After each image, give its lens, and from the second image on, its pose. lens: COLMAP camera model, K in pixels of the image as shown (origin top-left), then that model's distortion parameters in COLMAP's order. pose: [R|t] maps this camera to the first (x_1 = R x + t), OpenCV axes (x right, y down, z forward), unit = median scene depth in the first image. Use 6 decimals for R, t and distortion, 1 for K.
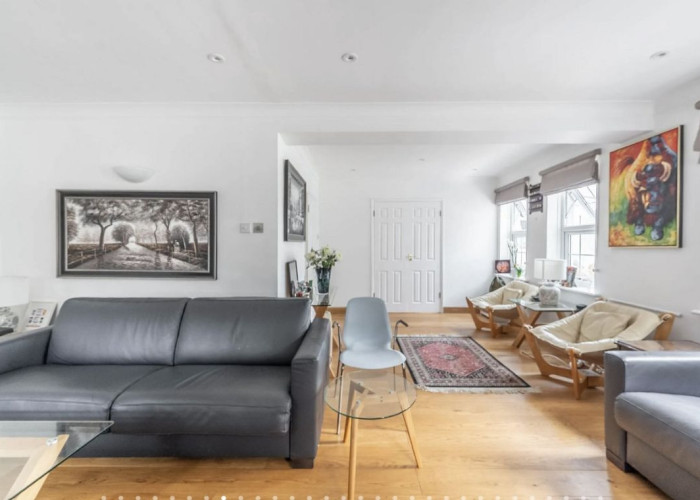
lens RADIAL K [[293.1, 0, 356.0], [0, 293.1, 251.7], [0, 0, 1]] dist [0.000939, 0.000072]
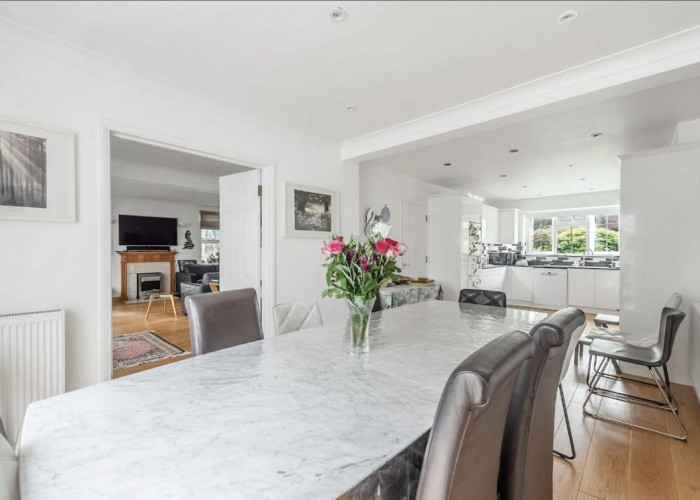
lens RADIAL K [[311.6, 0, 347.3], [0, 311.6, 251.3], [0, 0, 1]] dist [-0.000022, 0.000269]
pose [[-0.677362, 0.004589, -0.735636, 0.765915], [-0.015104, 0.999683, 0.020144, -0.066283], [0.735495, 0.024756, -0.677078, 3.063543]]
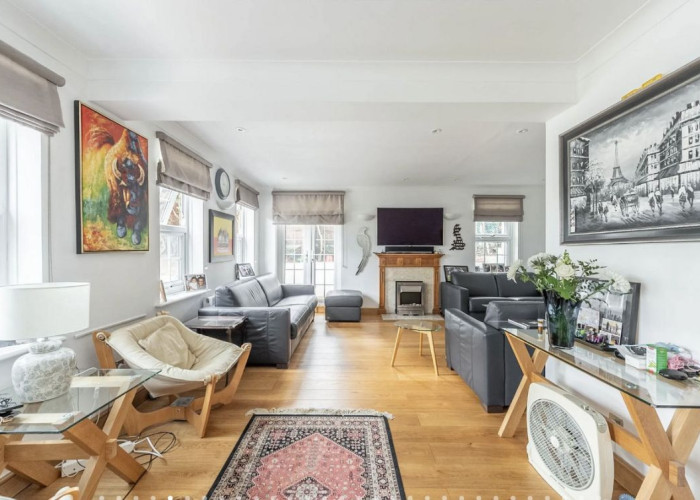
lens RADIAL K [[293.1, 0, 356.0], [0, 293.1, 251.7], [0, 0, 1]] dist [0.000939, 0.000072]
pose [[-0.999678, -0.005332, -0.024815, 0.316613], [-0.005989, 0.999632, 0.026472, -0.042268], [0.024664, 0.026612, -0.999342, 1.833542]]
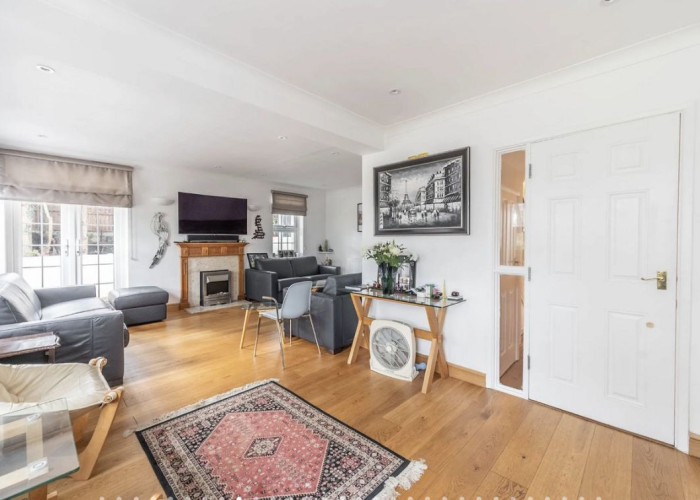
lens RADIAL K [[296.2, 0, 349.9], [0, 296.2, 245.4], [0, 0, 1]] dist [-0.000448, -0.000101]
pose [[-0.679896, 0.011270, -0.733222, 0.762577], [-0.019186, 0.999266, 0.033149, -0.042135], [0.733058, 0.036605, -0.679181, 1.857209]]
